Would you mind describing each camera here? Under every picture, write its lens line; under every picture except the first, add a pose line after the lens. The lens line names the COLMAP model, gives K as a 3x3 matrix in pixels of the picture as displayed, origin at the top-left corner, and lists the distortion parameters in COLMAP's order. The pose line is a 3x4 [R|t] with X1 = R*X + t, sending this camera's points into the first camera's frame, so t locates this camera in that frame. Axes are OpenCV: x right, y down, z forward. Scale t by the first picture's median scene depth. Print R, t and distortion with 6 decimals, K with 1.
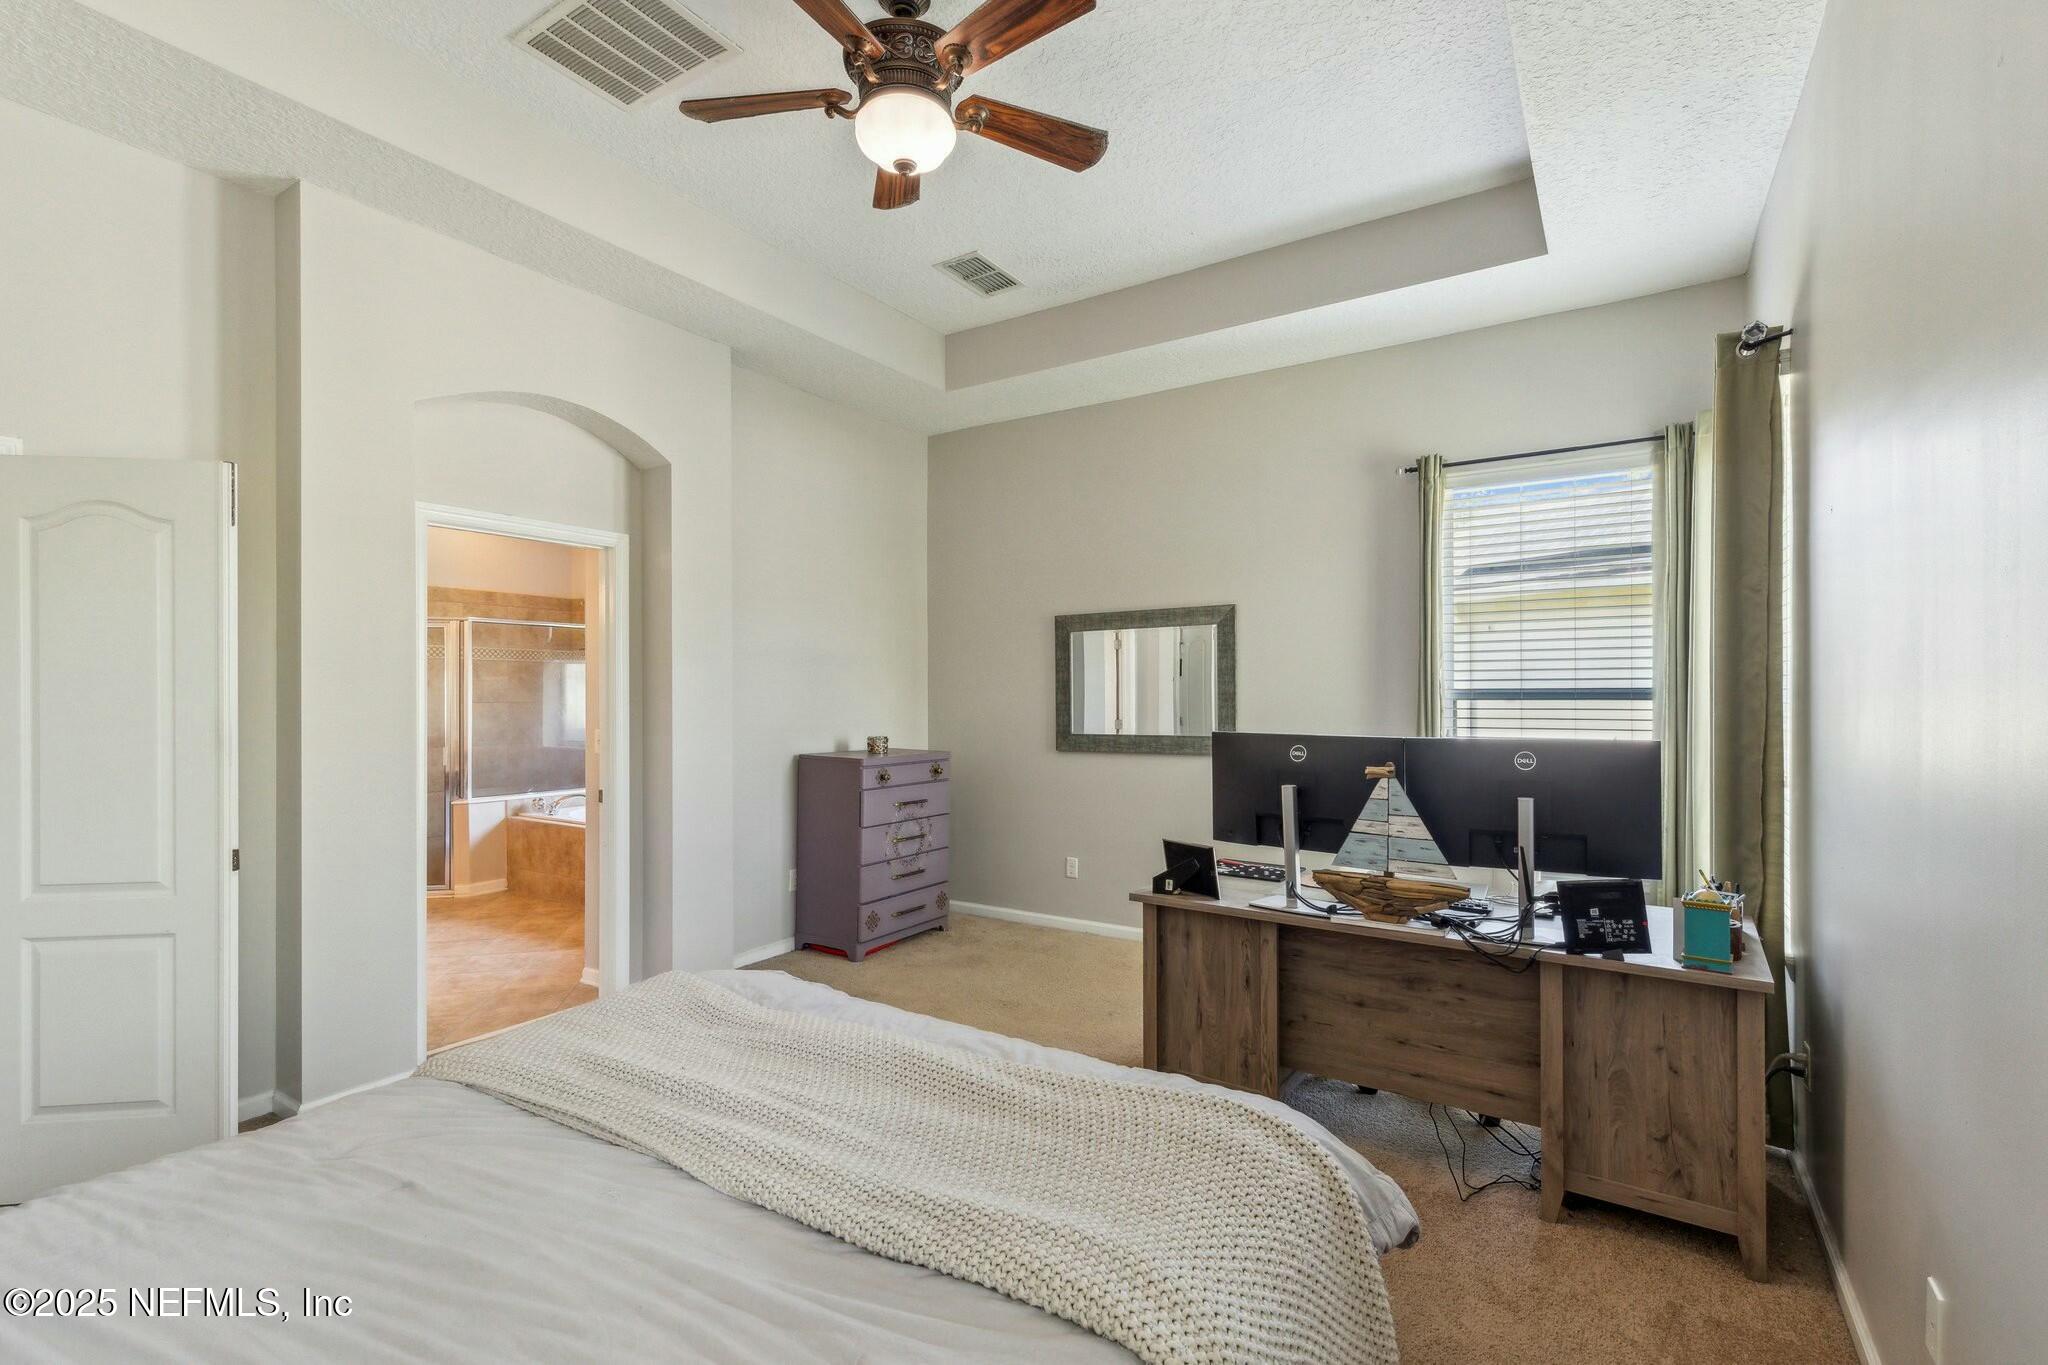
lens RADIAL K [[936.9, 0, 1014.2], [0, 936.9, 682.1], [0, 0, 1]] dist [0.007312, -0.000058]
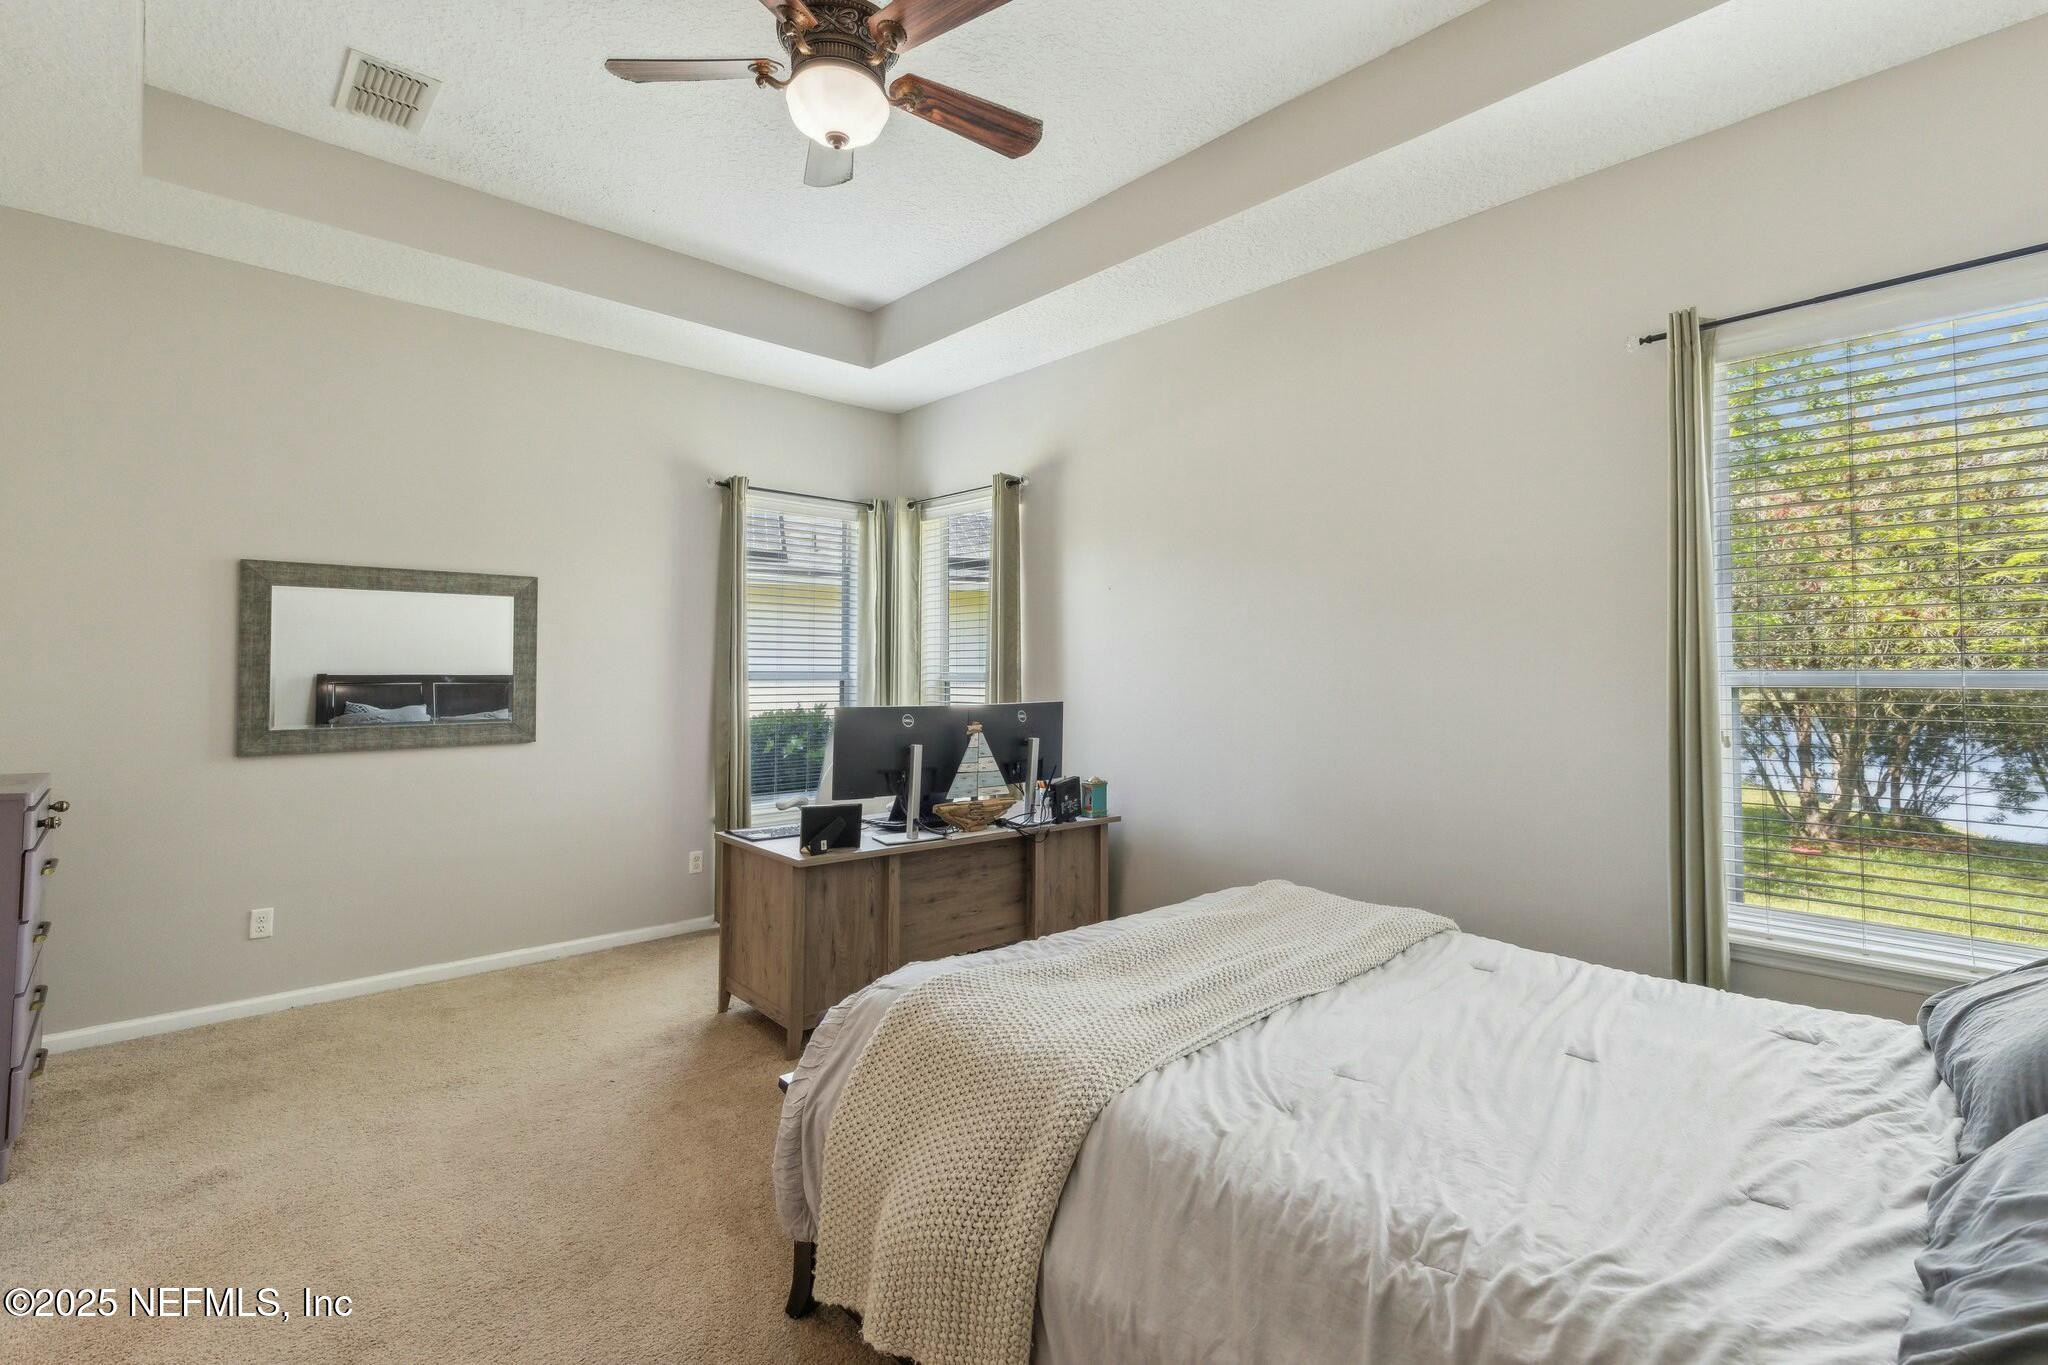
lens RADIAL K [[936.9, 0, 1037.9], [0, 936.9, 642.6], [0, 0, 1]] dist [0.007312, -0.000058]
pose [[0.233593, 0.035990, 0.971668, -0.874810], [-0.014021, 0.999336, -0.033644, 0.008100], [-0.972233, -0.005765, 0.233942, 0.489368]]
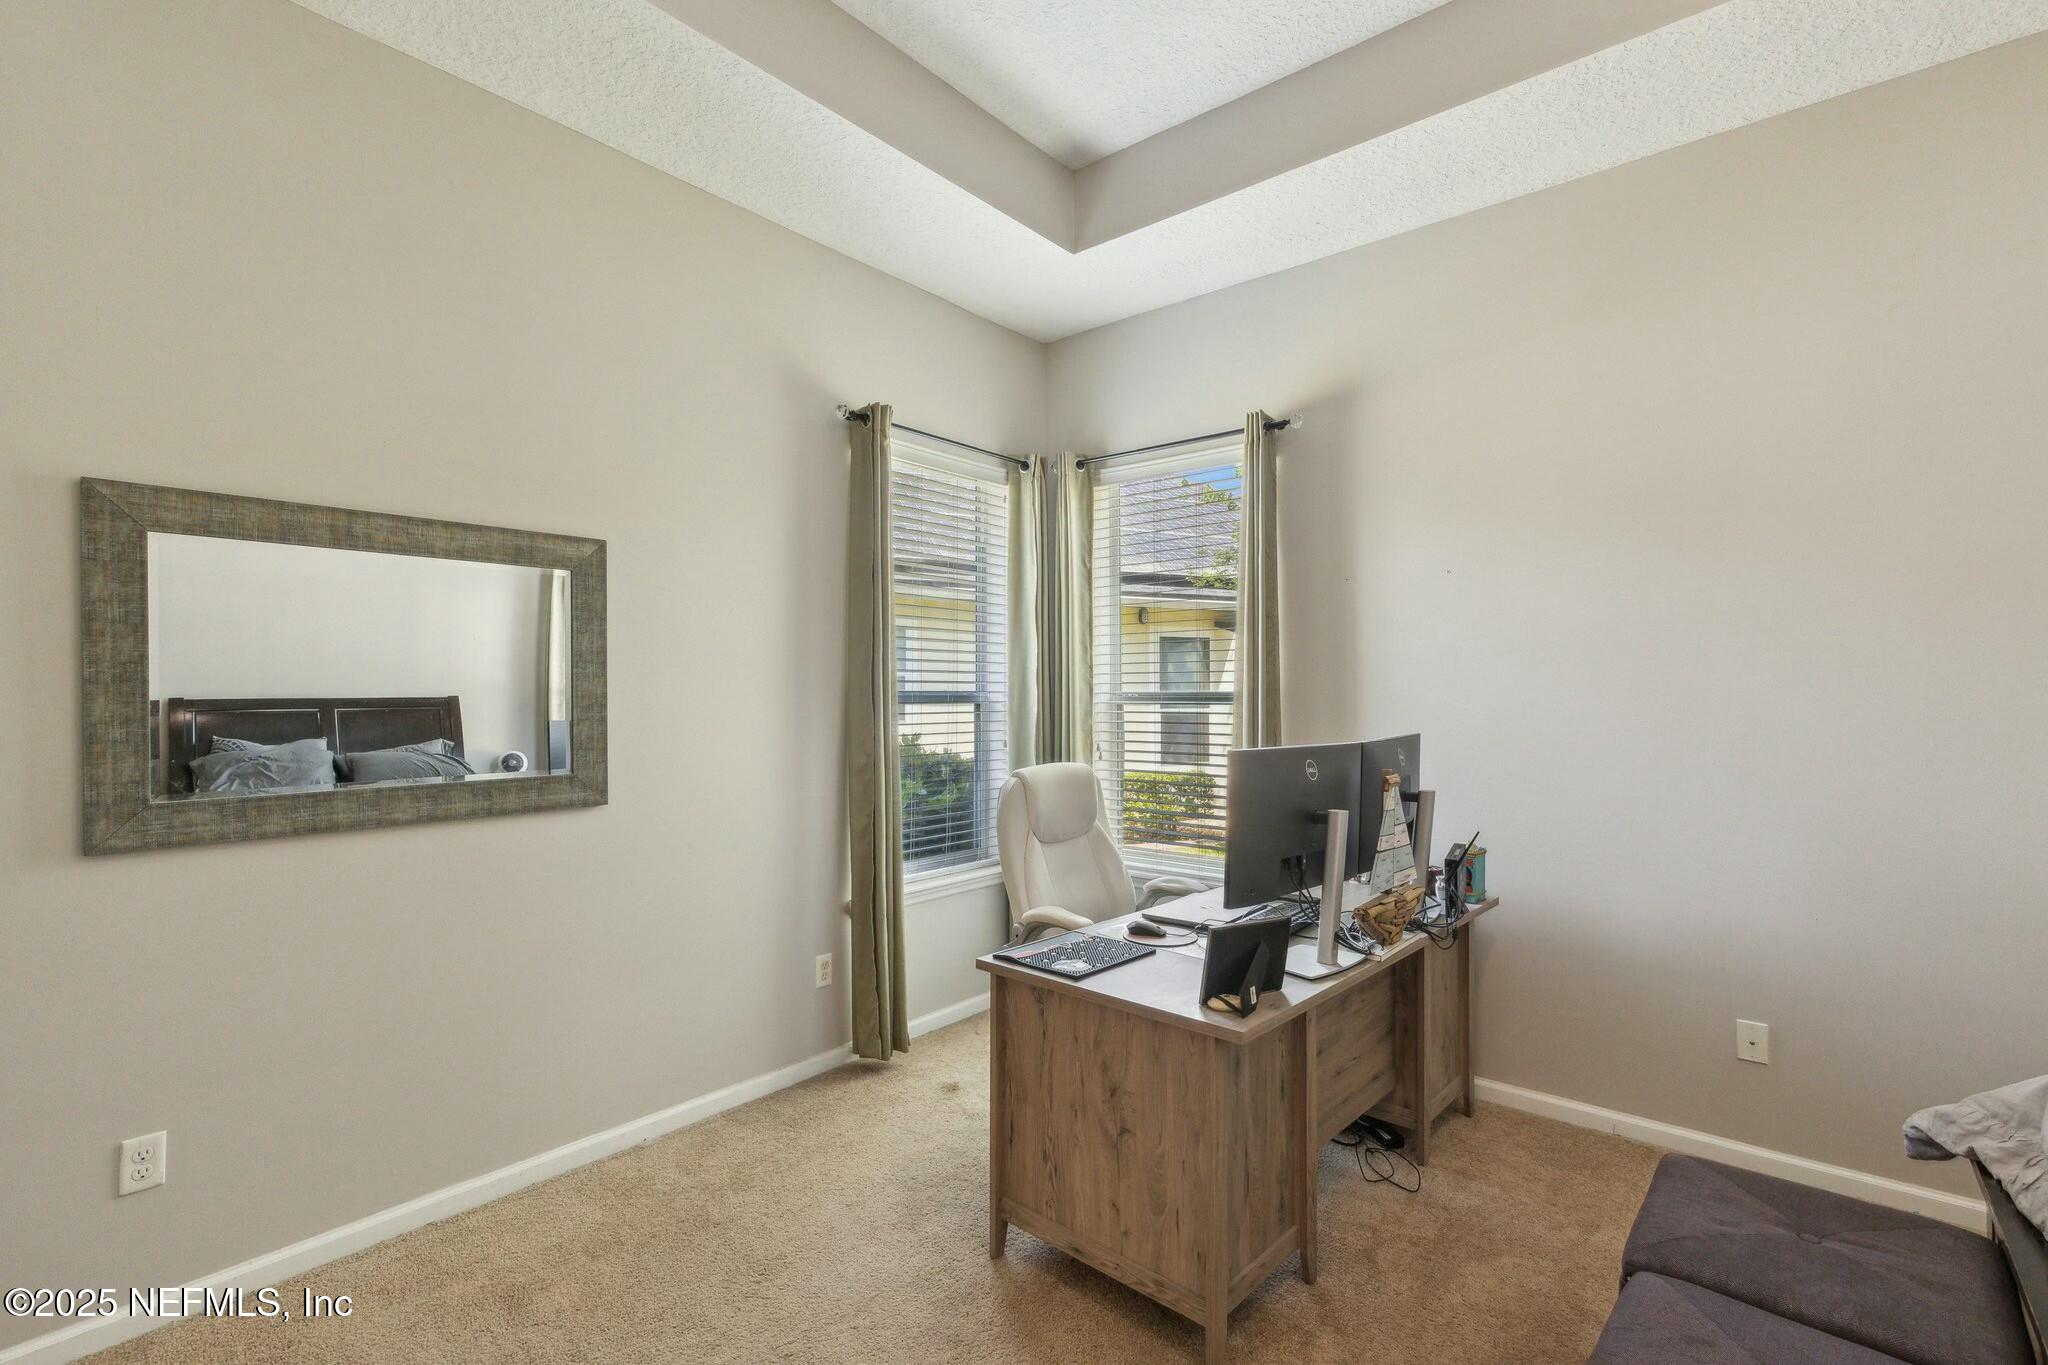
lens RADIAL K [[936.9, 0, 1052.3], [0, 936.9, 690.3], [0, 0, 1]] dist [0.007312, -0.000058]
pose [[0.111445, 0.007184, 0.993745, -0.486348], [-0.010361, 0.999928, -0.006067, 0.014100], [-0.993717, -0.009620, 0.111511, 1.066541]]
